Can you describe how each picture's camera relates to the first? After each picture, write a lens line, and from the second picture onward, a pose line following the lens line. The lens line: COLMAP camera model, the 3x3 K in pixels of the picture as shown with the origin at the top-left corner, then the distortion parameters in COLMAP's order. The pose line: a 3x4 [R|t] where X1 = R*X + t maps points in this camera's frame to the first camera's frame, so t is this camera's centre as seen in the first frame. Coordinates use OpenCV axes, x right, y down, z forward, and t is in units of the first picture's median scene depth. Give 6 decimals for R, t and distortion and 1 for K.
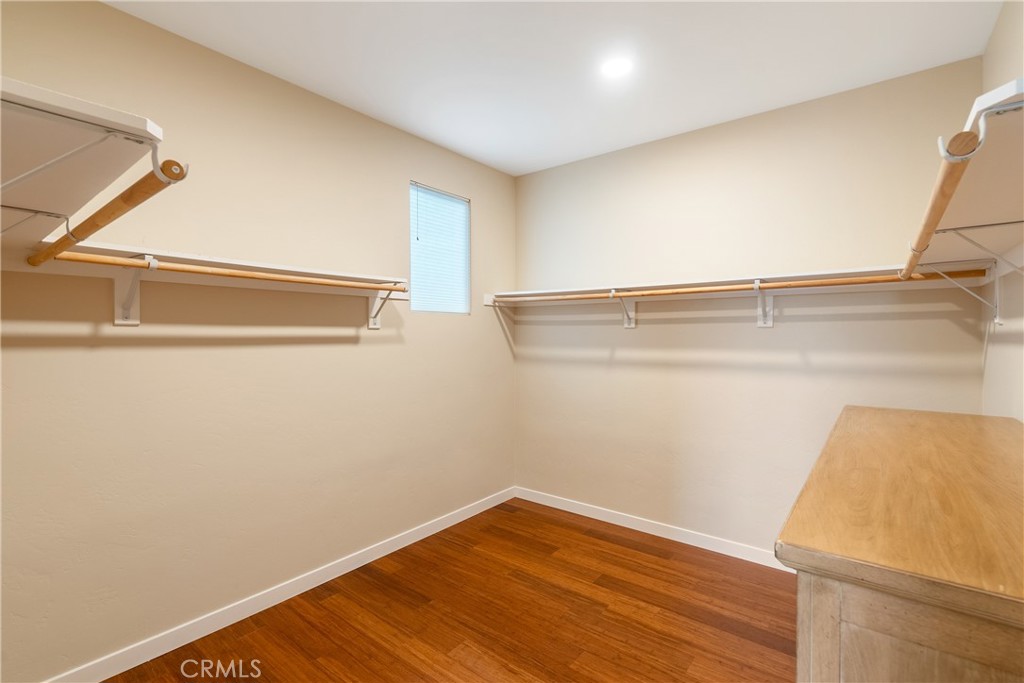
lens RADIAL K [[466.8, 0, 509.1], [0, 466.8, 339.9], [0, 0, 1]] dist [0.001980, 0.000404]
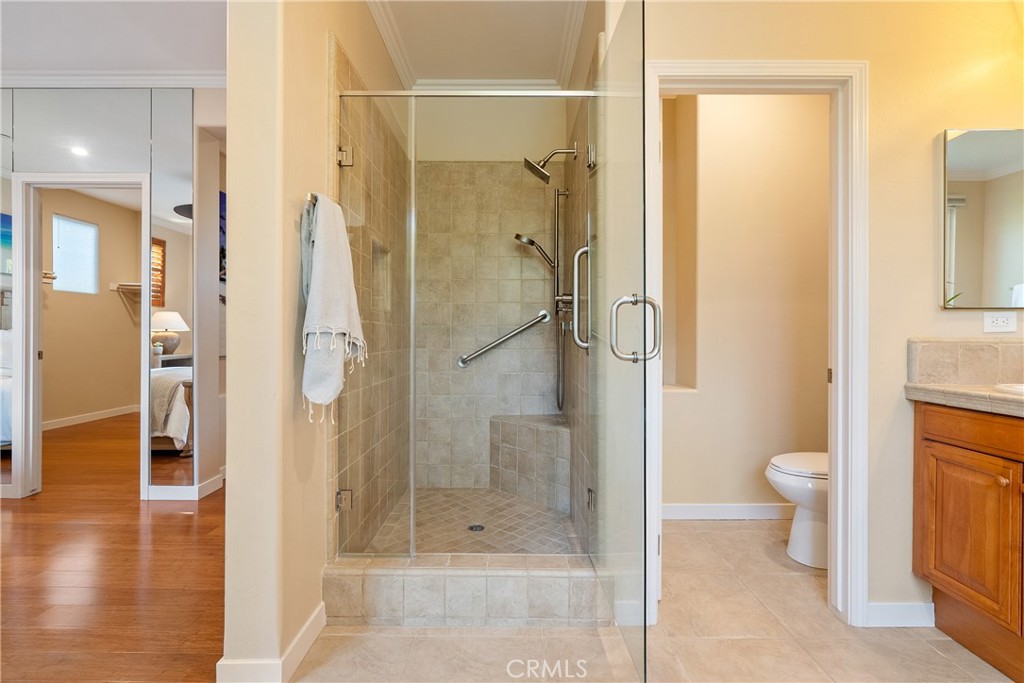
lens RADIAL K [[466.8, 0, 510.8], [0, 466.8, 339.3], [0, 0, 1]] dist [0.001980, 0.000404]
pose [[0.788529, 0.002541, 0.614993, 0.046678], [-0.000837, 0.999995, -0.003058, 0.101023], [-0.614997, 0.001897, 0.788527, -1.143231]]
